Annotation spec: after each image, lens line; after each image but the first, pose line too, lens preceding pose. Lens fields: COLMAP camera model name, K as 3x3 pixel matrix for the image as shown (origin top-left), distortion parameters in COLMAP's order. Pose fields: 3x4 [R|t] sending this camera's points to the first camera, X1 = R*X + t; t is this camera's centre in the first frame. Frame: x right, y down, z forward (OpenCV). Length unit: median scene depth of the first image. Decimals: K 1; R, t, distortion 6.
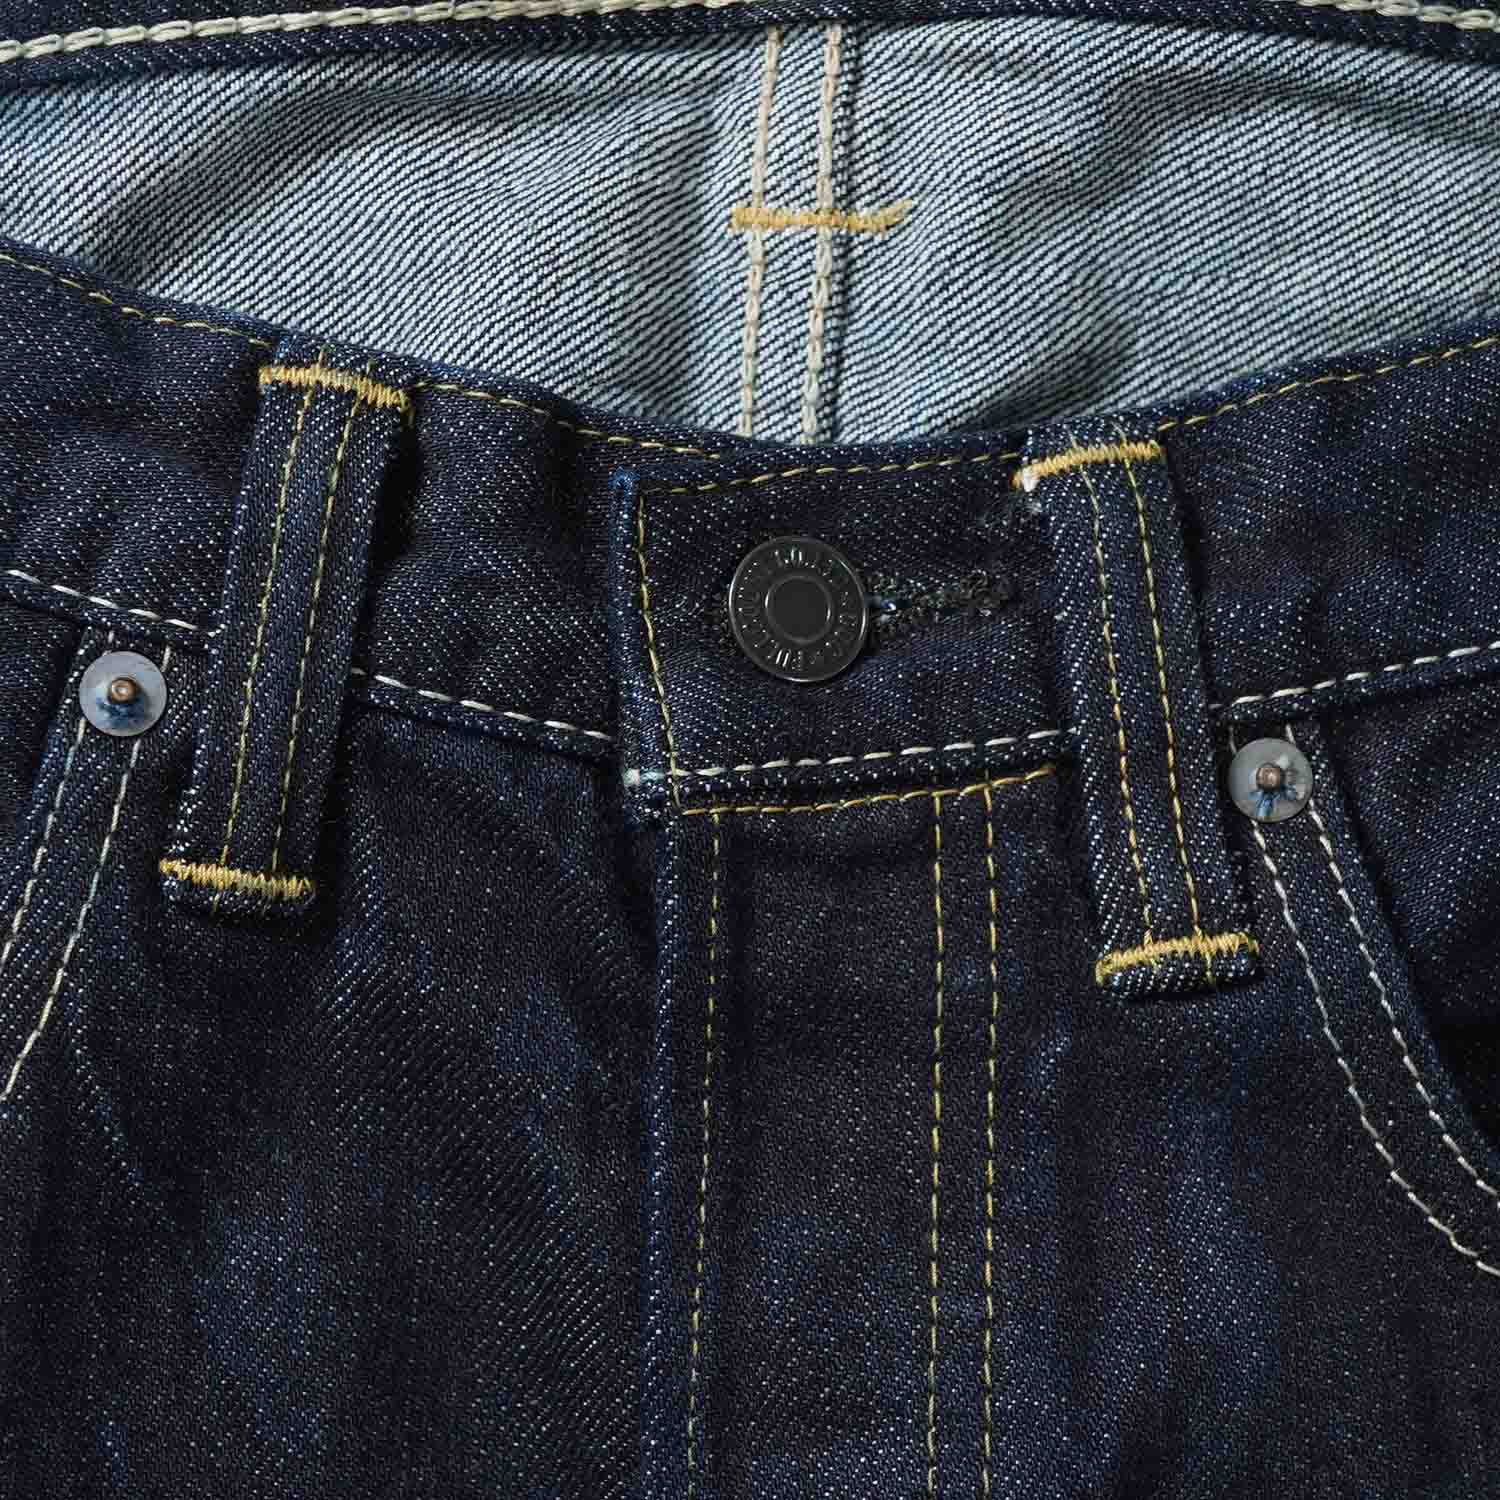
lens RADIAL K [[4888.9, 0, 754.6], [0, 4888.9, 760.8], [0, 0, 1]] dist [0.256911, 0.000000]
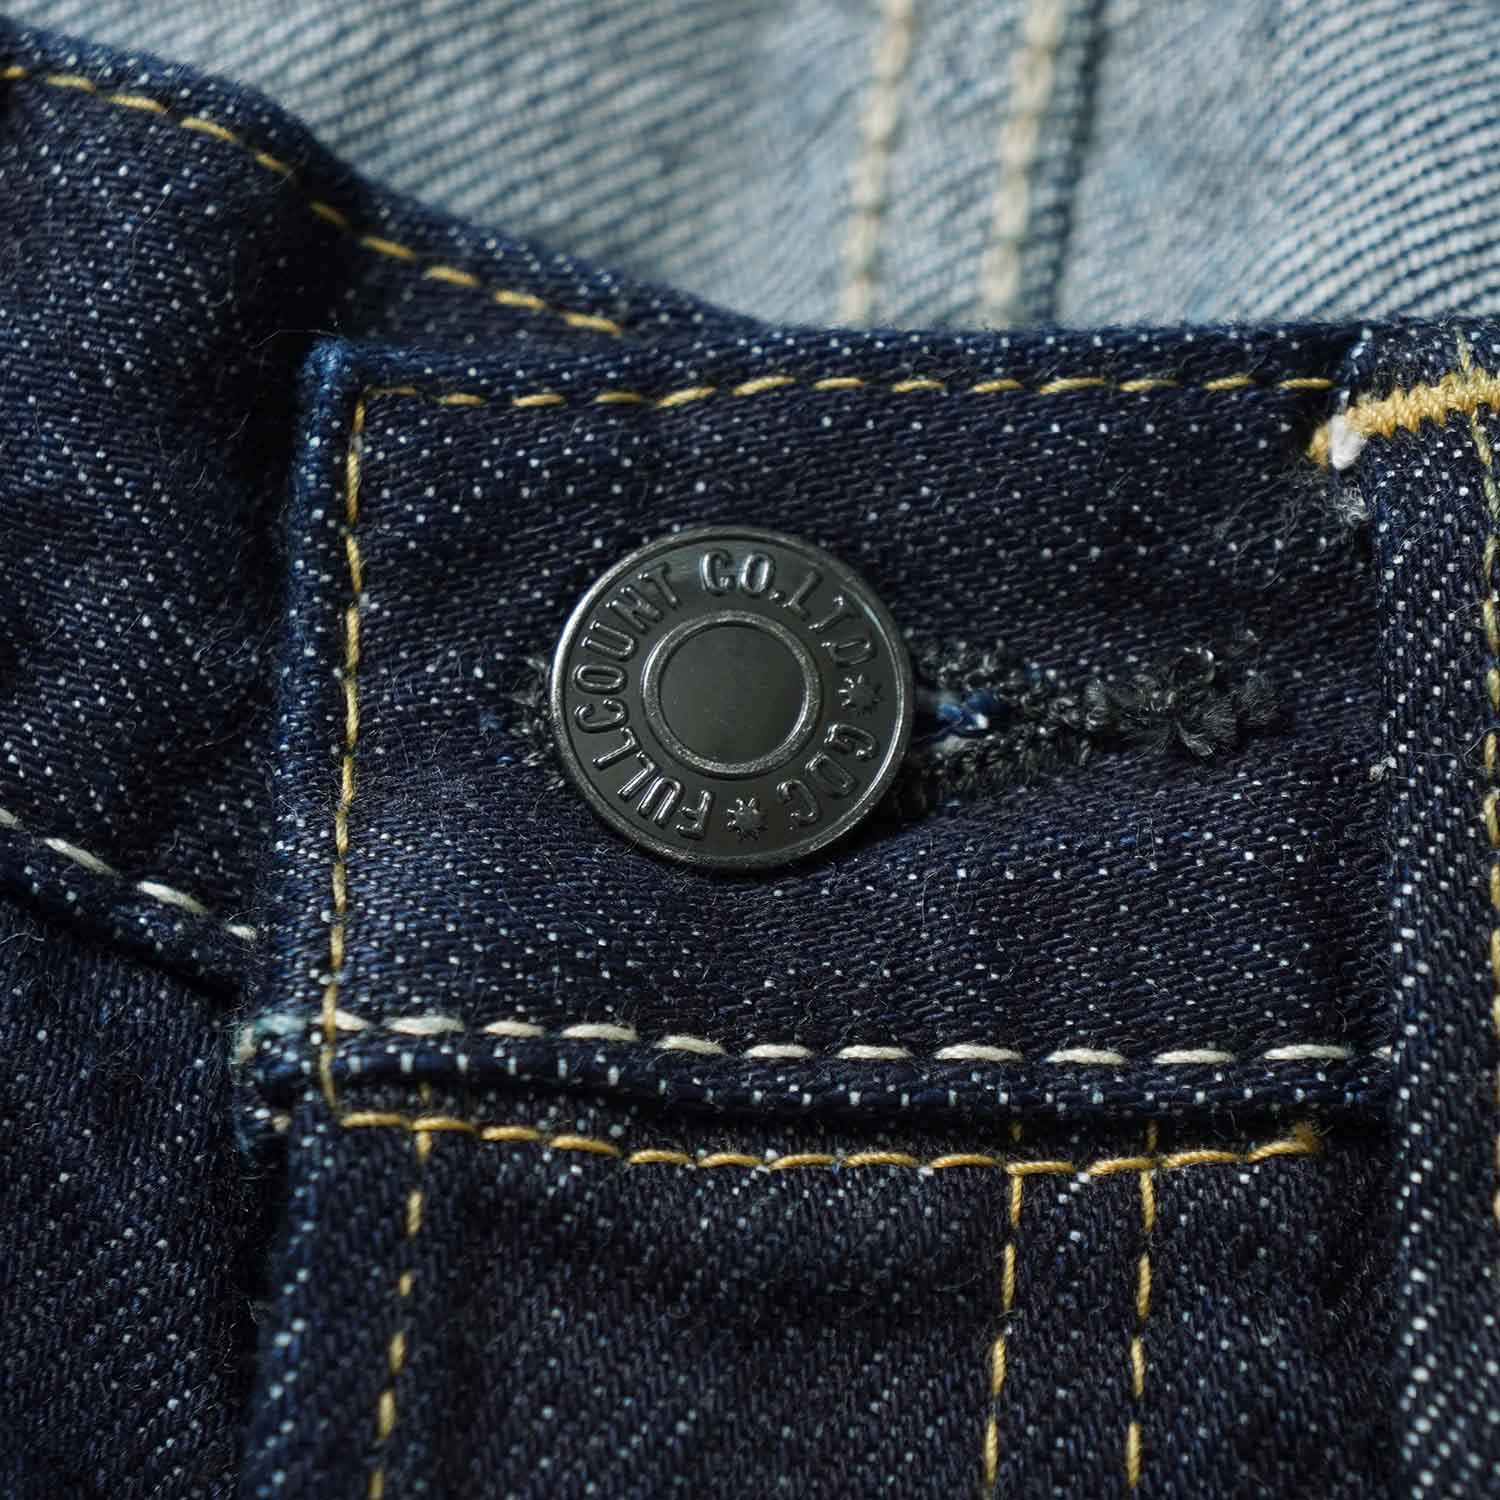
lens RADIAL K [[4540.3, 0, 748.8], [0, 4540.3, 751.0], [0, 0, 1]] dist [0.183994, 0.000000]
pose [[0.813854, 0.009826, -0.580986, 0.239443], [-0.152958, 0.968216, -0.197891, 0.051735], [0.560576, 0.249921, 0.789490, 0.677251]]
